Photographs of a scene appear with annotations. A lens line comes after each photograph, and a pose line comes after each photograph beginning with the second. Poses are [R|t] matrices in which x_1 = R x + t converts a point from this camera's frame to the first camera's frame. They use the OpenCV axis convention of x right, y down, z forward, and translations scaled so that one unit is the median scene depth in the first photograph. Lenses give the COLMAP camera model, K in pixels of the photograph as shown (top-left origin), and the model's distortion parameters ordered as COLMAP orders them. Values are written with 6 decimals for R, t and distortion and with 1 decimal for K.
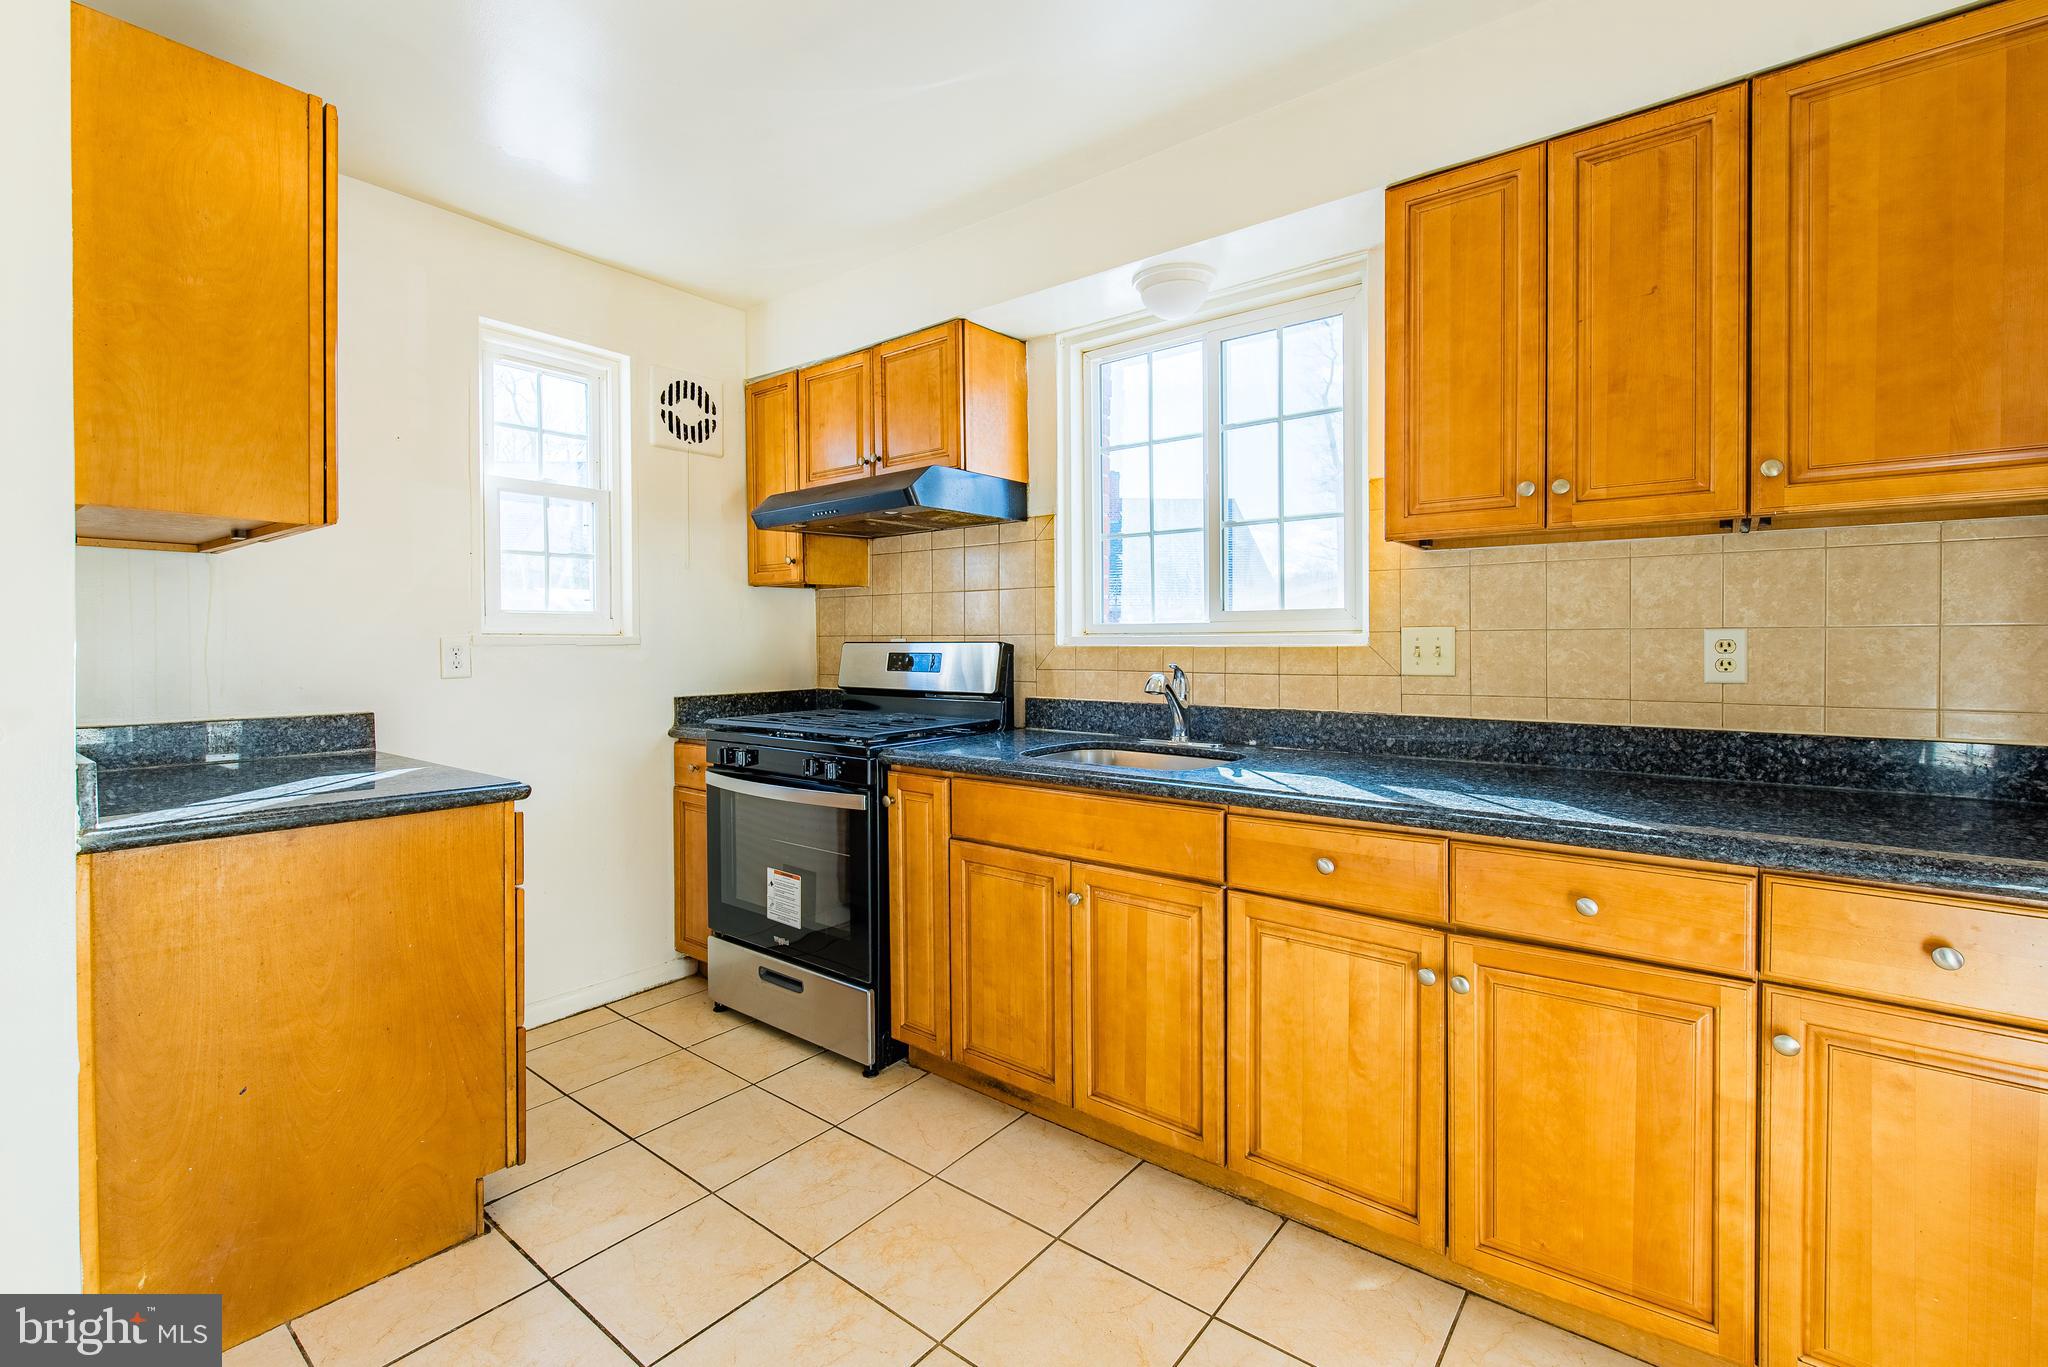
lens RADIAL K [[887.1, 0, 1008.6], [0, 887.1, 657.2], [0, 0, 1]] dist [0.002866, -0.001064]
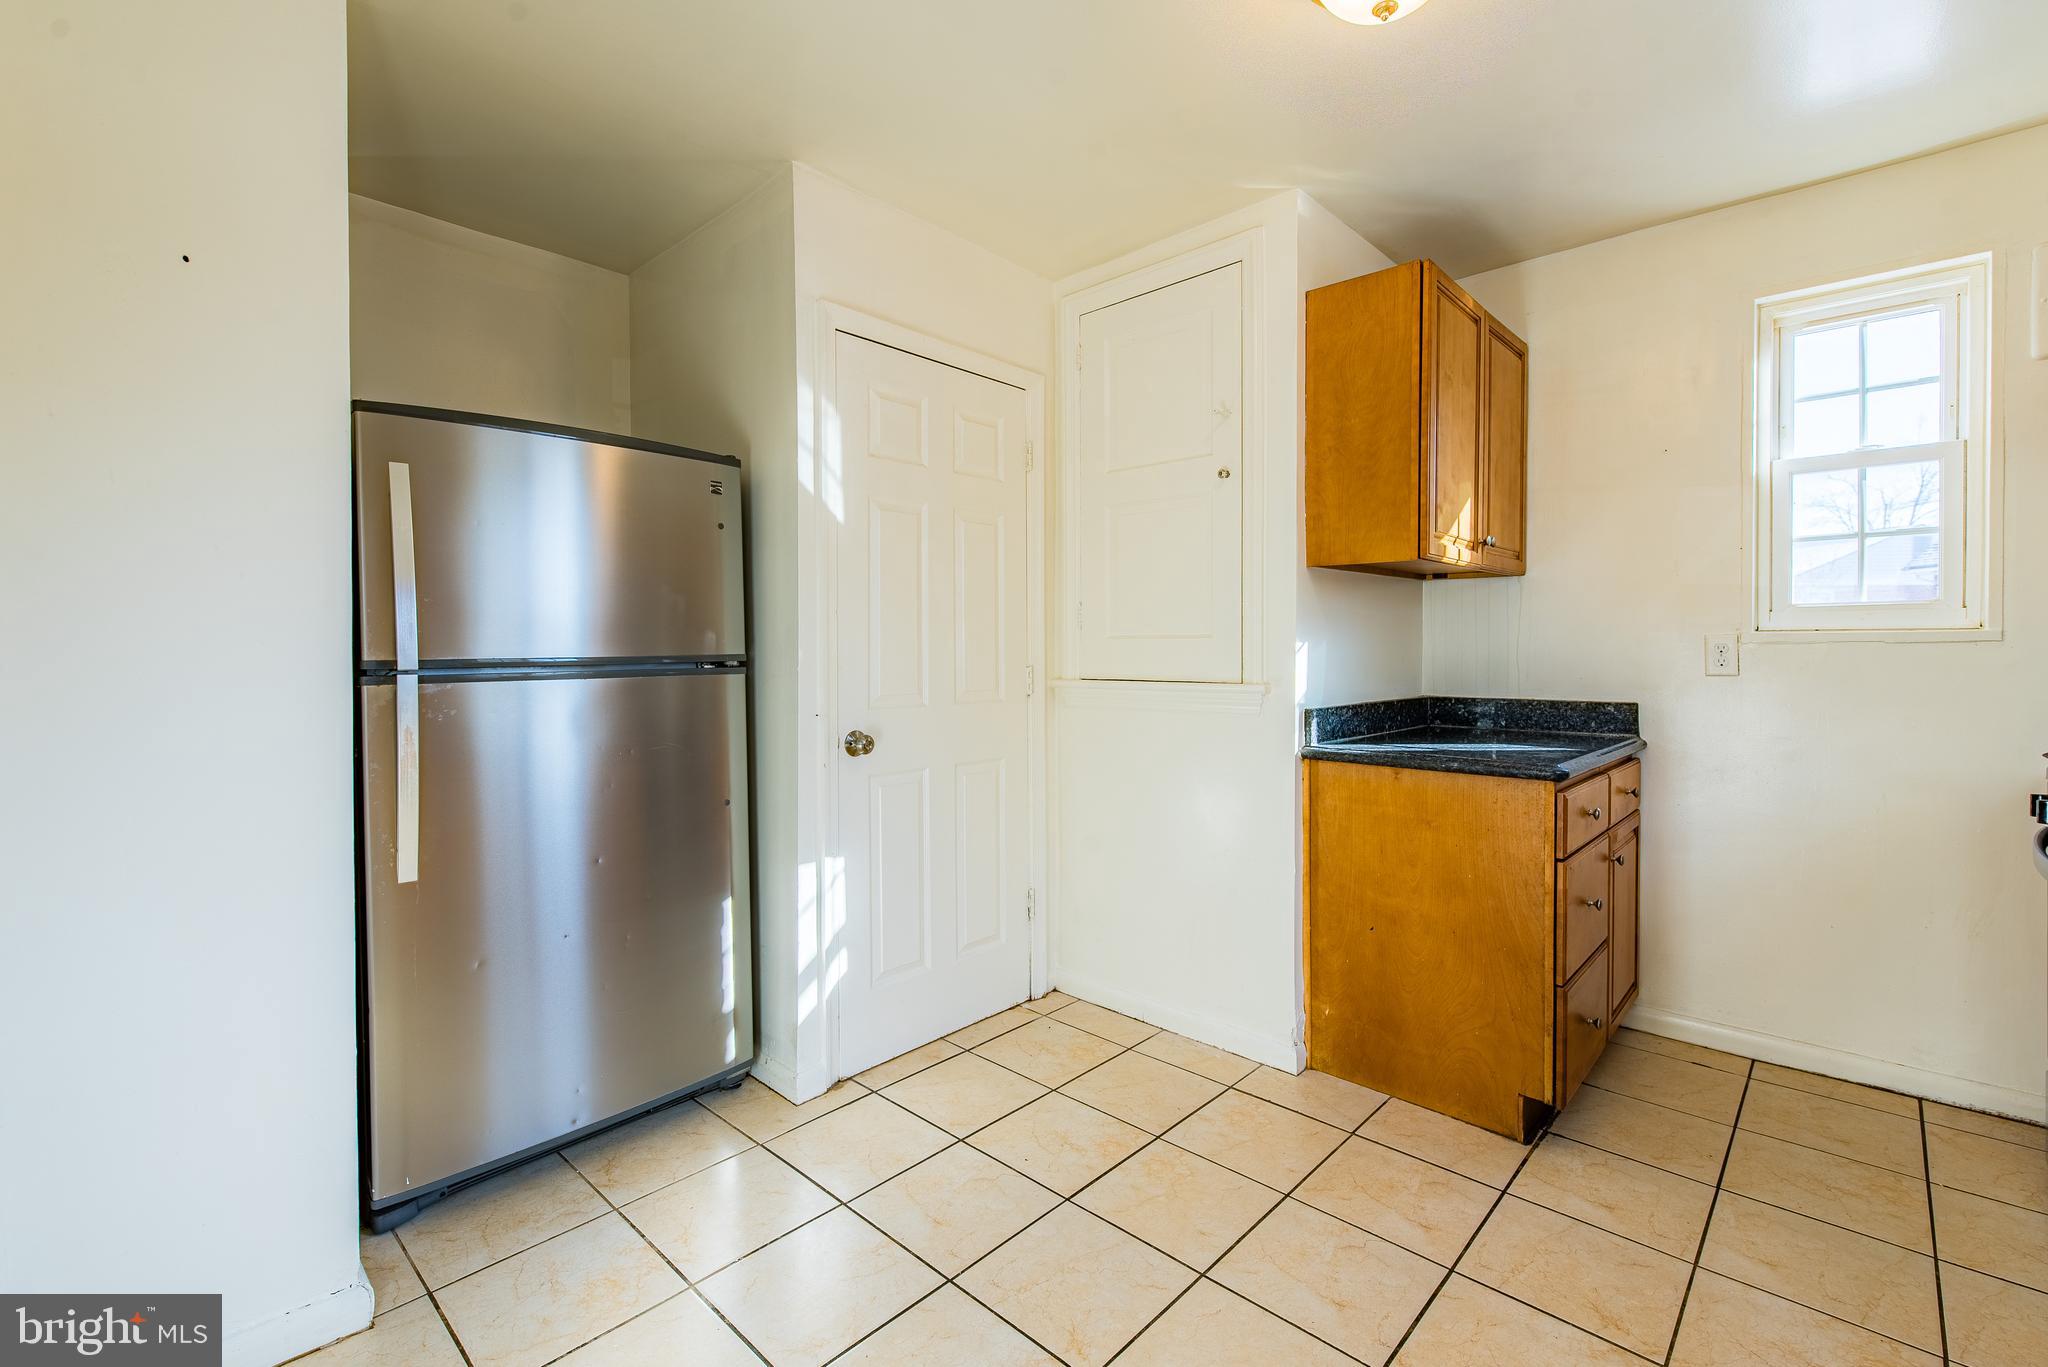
lens RADIAL K [[887.1, 0, 1020.9], [0, 887.1, 661.9], [0, 0, 1]] dist [0.002866, -0.001064]
pose [[-0.072030, 0.018801, -0.997225, 0.425030], [-0.010873, 0.999748, 0.019634, -0.003122], [0.997343, 0.012257, -0.071807, 0.284941]]
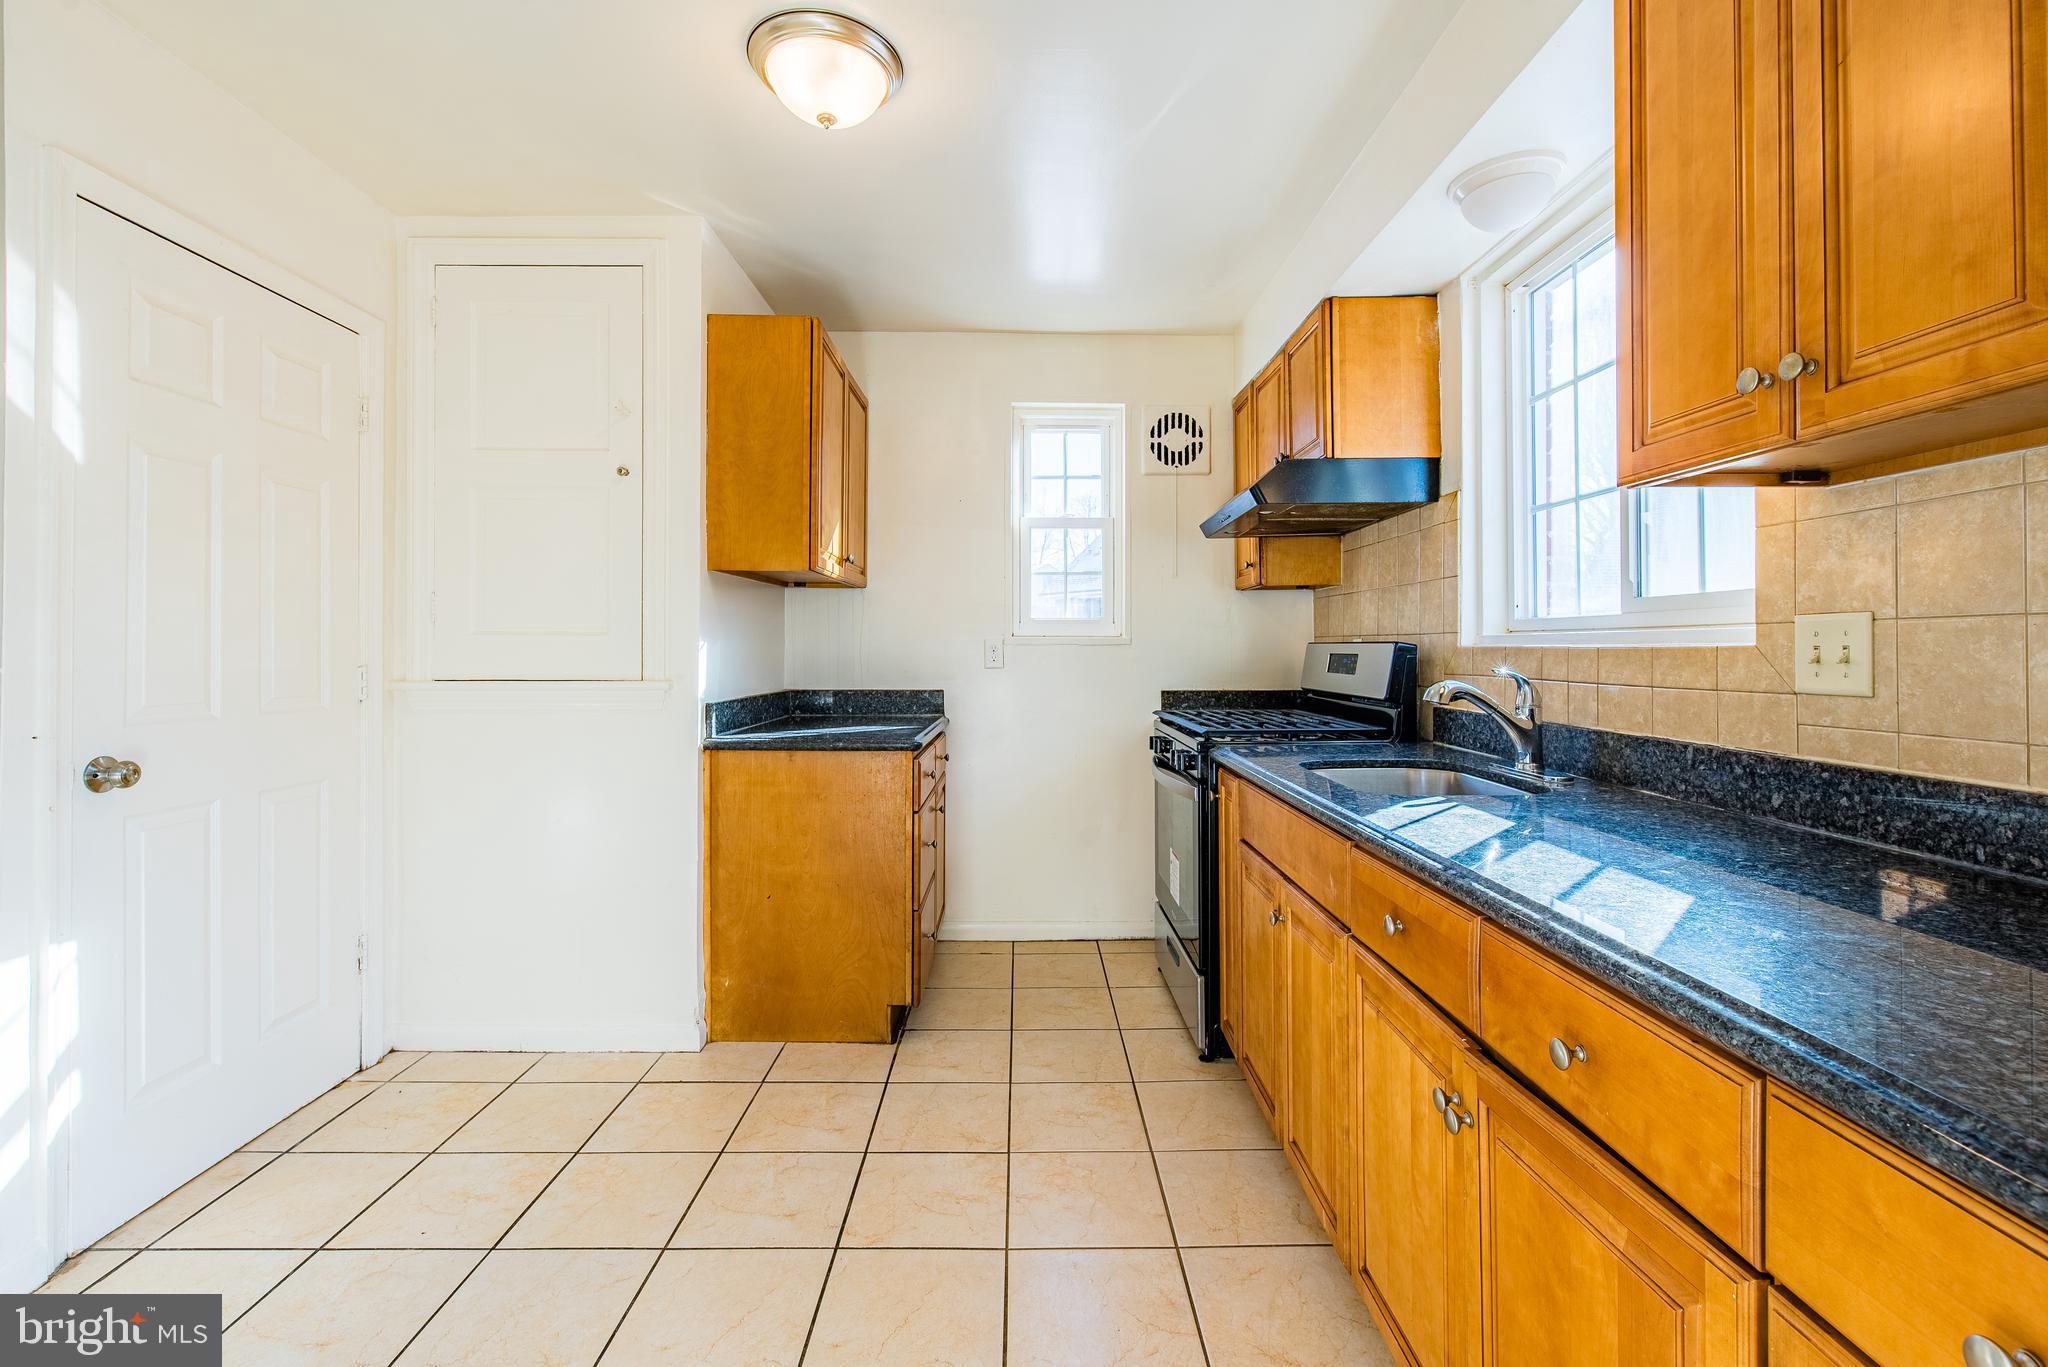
lens RADIAL K [[887.1, 0, 1014.2], [0, 887.1, 647.2], [0, 0, 1]] dist [0.002866, -0.001064]
pose [[0.631301, 0.003549, -0.775530, 0.462839], [-0.015598, 0.999845, -0.008122, 0.001521], [0.775381, 0.017224, 0.631259, 0.152780]]
